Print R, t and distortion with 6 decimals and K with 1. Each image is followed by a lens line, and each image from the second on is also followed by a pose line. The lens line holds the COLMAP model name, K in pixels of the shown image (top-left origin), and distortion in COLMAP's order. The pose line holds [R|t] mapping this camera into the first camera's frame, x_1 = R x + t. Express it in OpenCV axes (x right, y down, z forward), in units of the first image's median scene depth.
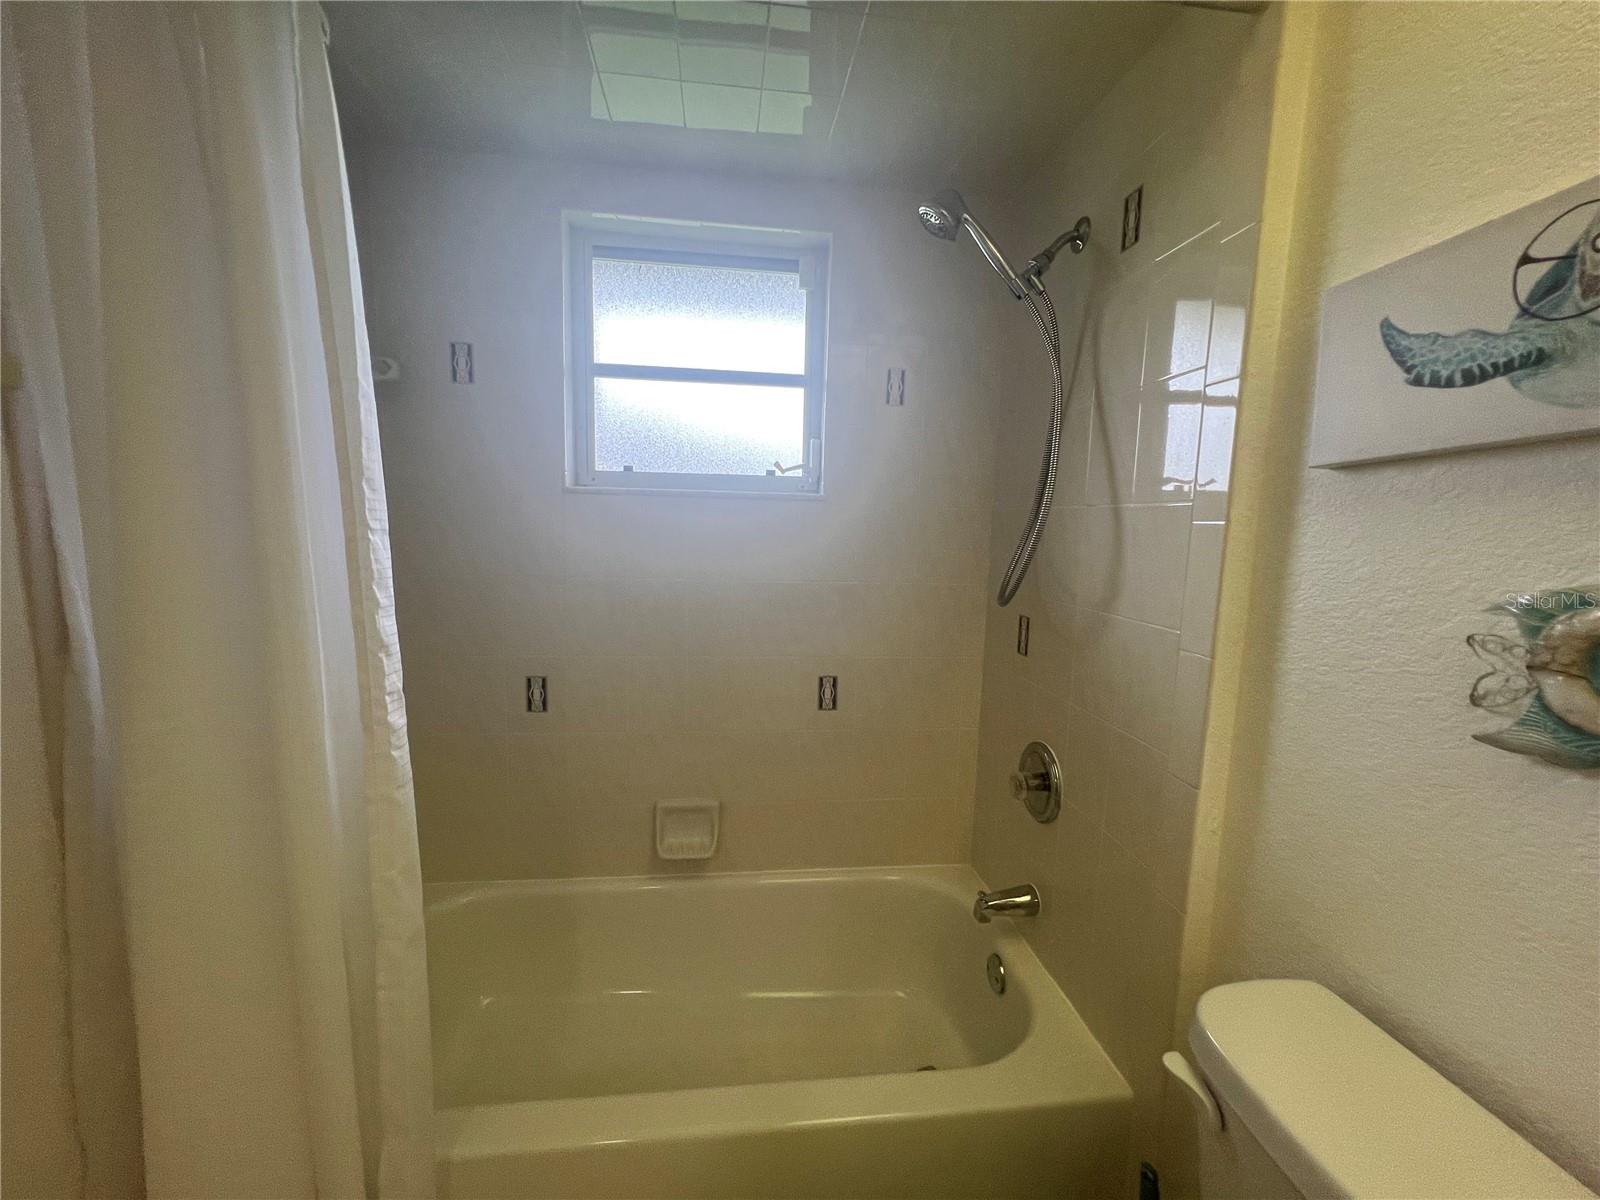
lens RADIAL K [[643.1, 0, 807.4], [0, 643.1, 603.2], [0, 0, 1]] dist [-0.001682, 0.000267]
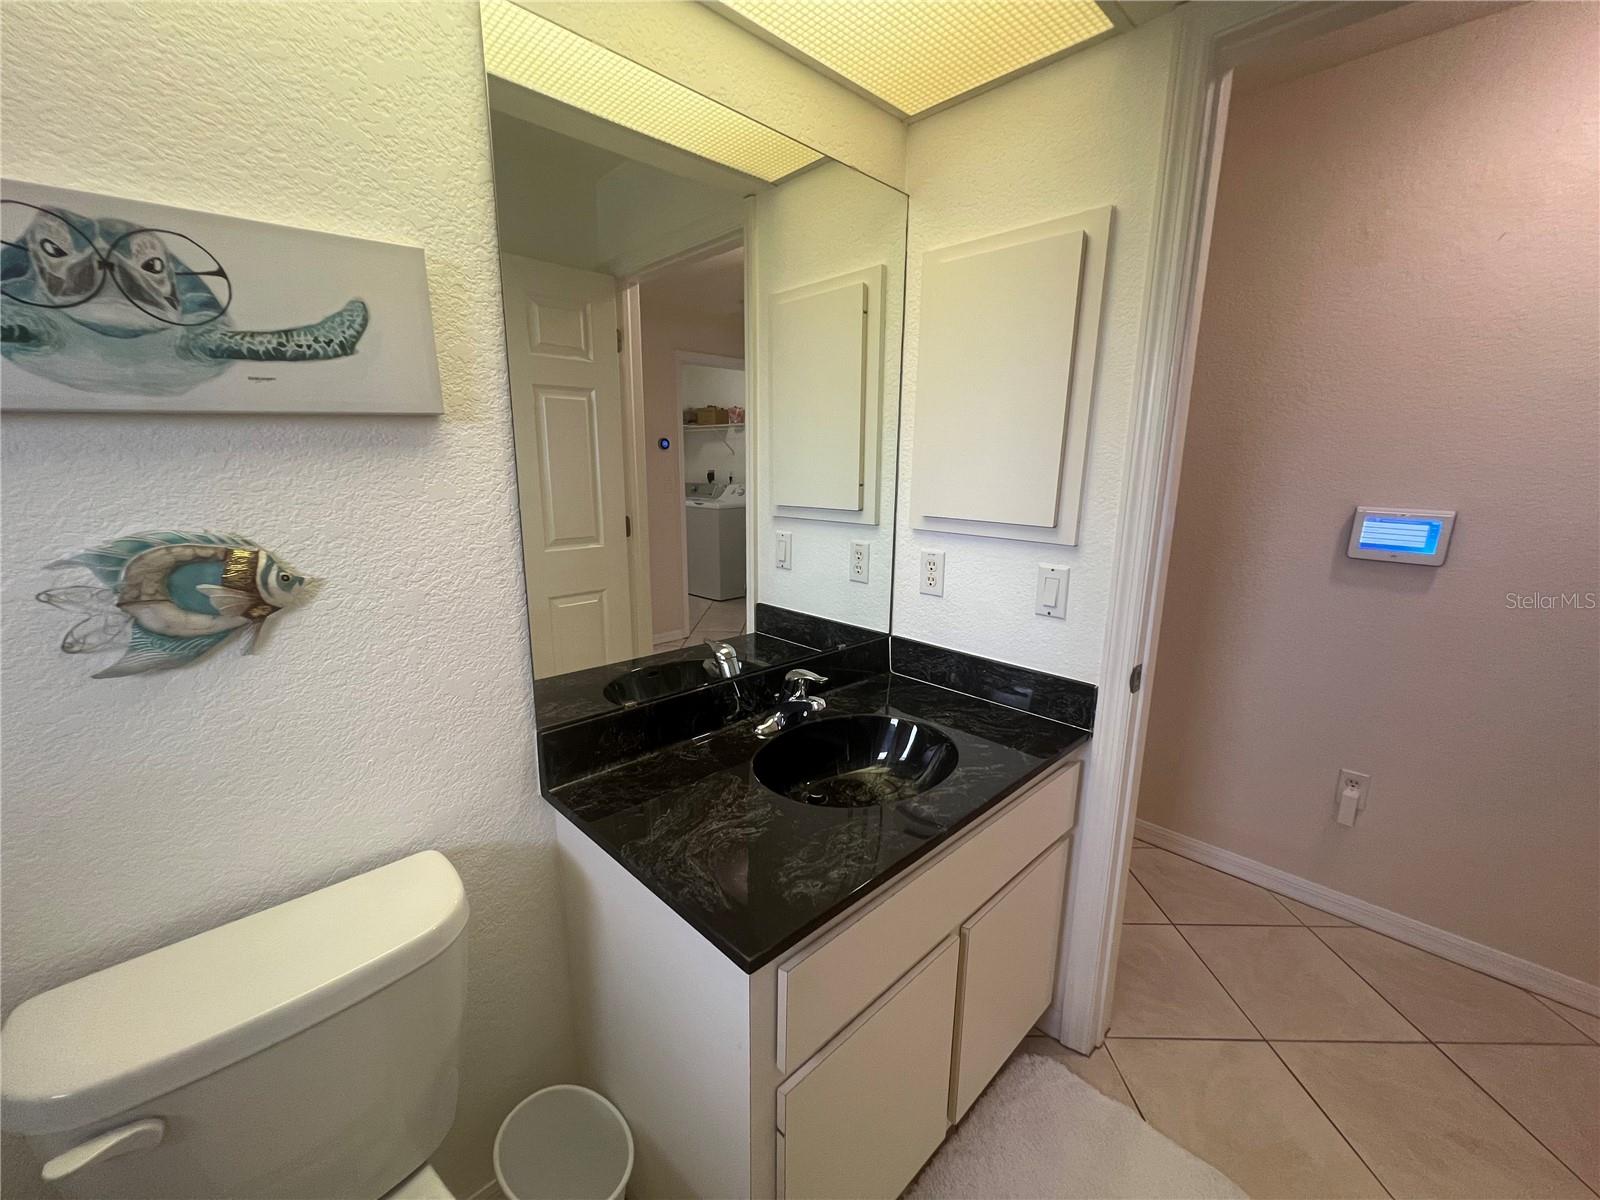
lens RADIAL K [[643.1, 0, 799.7], [0, 643.1, 605.1], [0, 0, 1]] dist [-0.001682, 0.000267]
pose [[-0.600518, -0.200962, 0.773946, -0.248219], [0.080845, 0.947684, 0.308803, -0.071609], [-0.795514, 0.248011, -0.552855, 0.271029]]
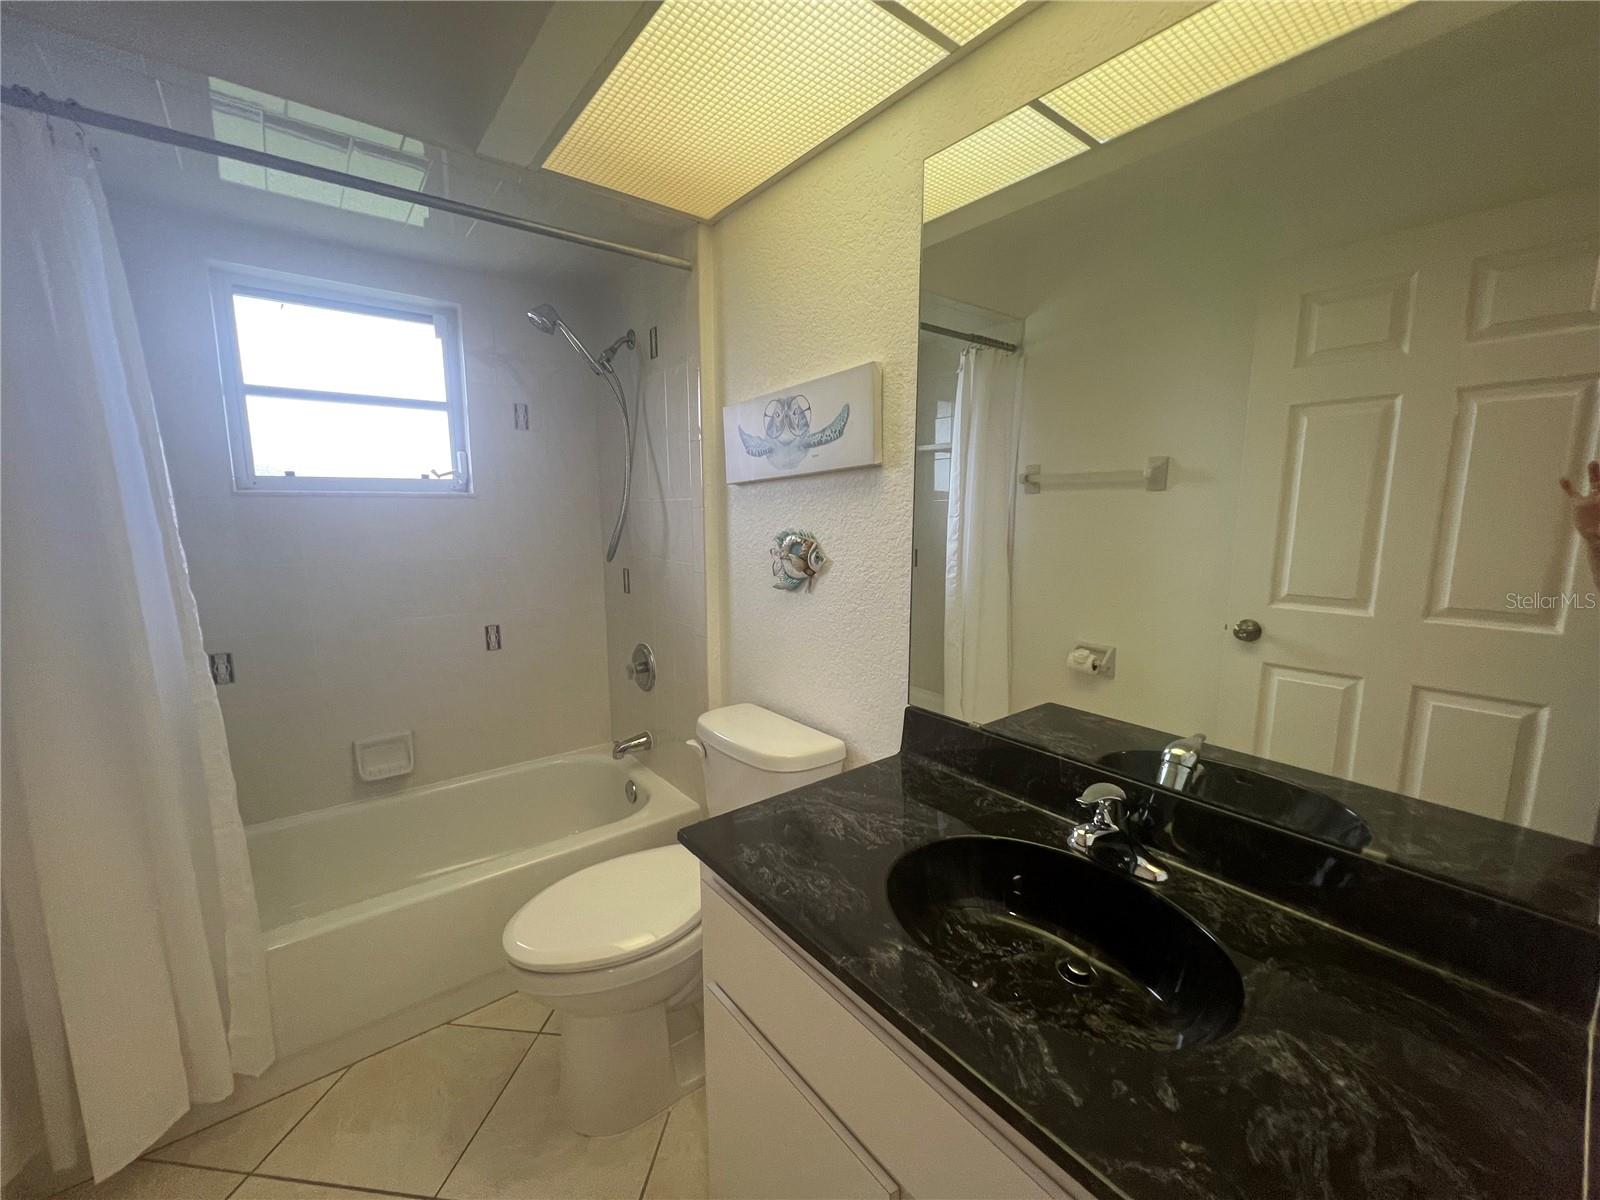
lens RADIAL K [[643.1, 0, 796.5], [0, 643.1, 607.0], [0, 0, 1]] dist [-0.001682, 0.000267]
pose [[0.859461, -0.104509, 0.500404, -0.112478], [0.088412, 0.994517, 0.055853, 0.067361], [-0.503497, -0.003762, 0.863989, -0.631195]]
